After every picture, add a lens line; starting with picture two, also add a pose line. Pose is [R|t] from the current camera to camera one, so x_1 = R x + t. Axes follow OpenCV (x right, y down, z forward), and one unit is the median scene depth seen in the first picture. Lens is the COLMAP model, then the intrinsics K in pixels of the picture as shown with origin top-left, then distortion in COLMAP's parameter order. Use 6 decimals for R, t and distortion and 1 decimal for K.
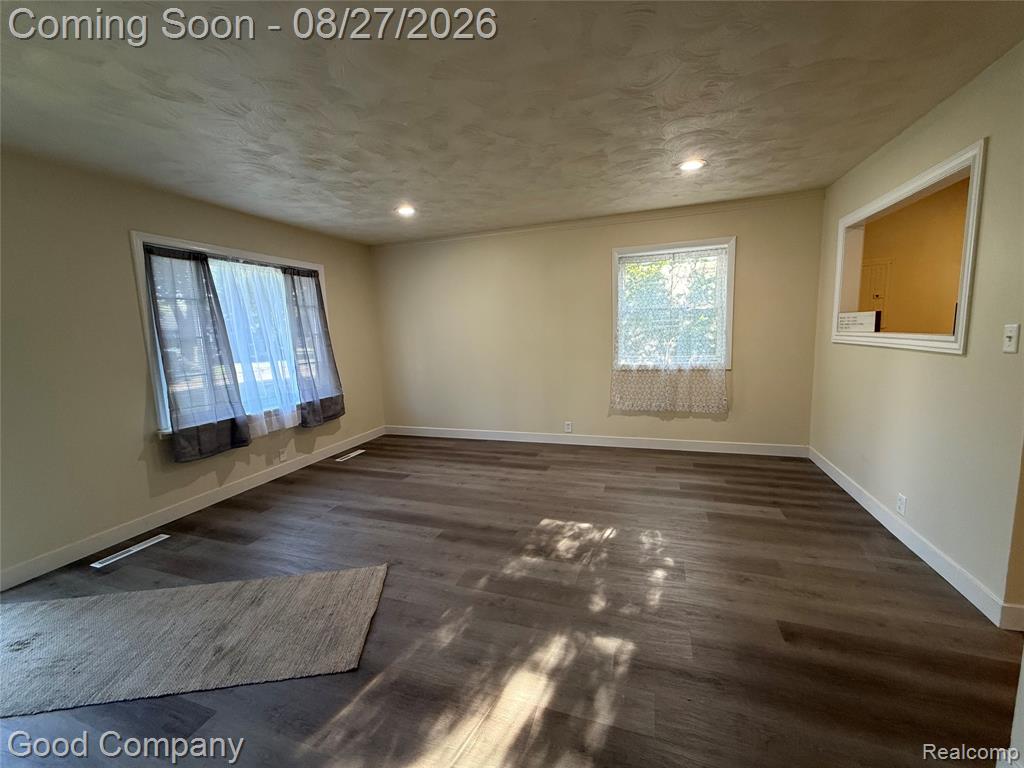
lens RADIAL K [[406.6, 0, 510.8], [0, 406.6, 382.7], [0, 0, 1]] dist [-0.000339, 0.000042]
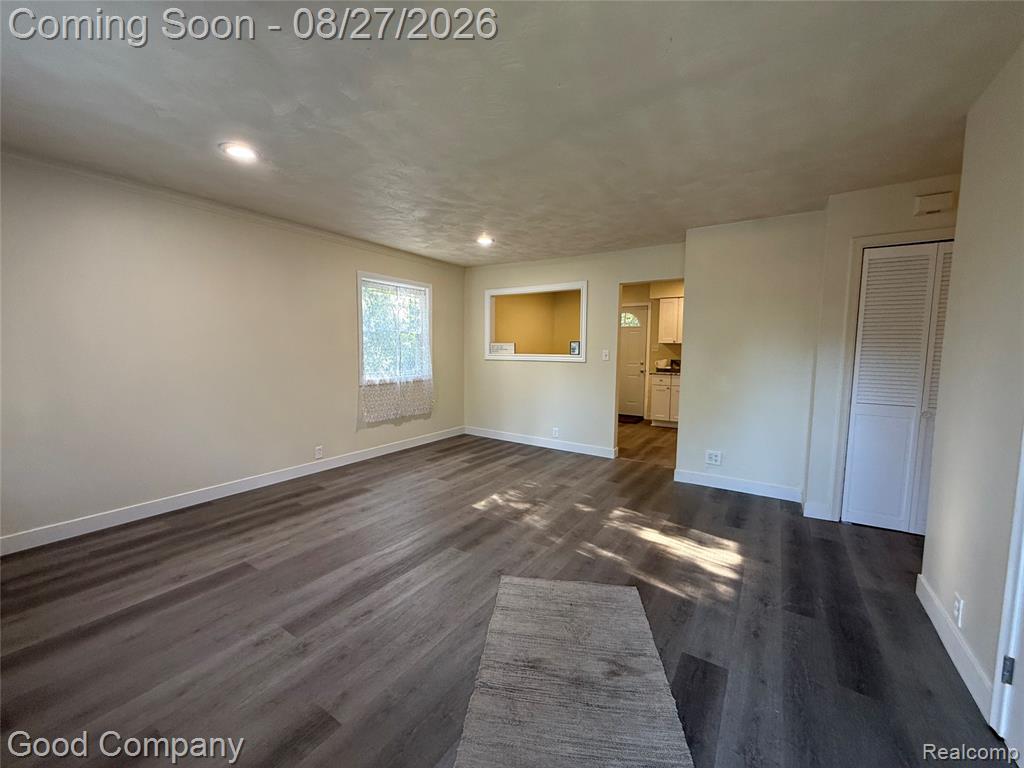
lens RADIAL K [[406.6, 0, 510.8], [0, 406.6, 382.7], [0, 0, 1]] dist [-0.000339, 0.000042]
pose [[0.244319, -0.040834, 0.968835, -0.769870], [0.107536, 0.994091, 0.014780, -0.015219], [-0.963714, 0.100573, 0.247267, 0.437306]]
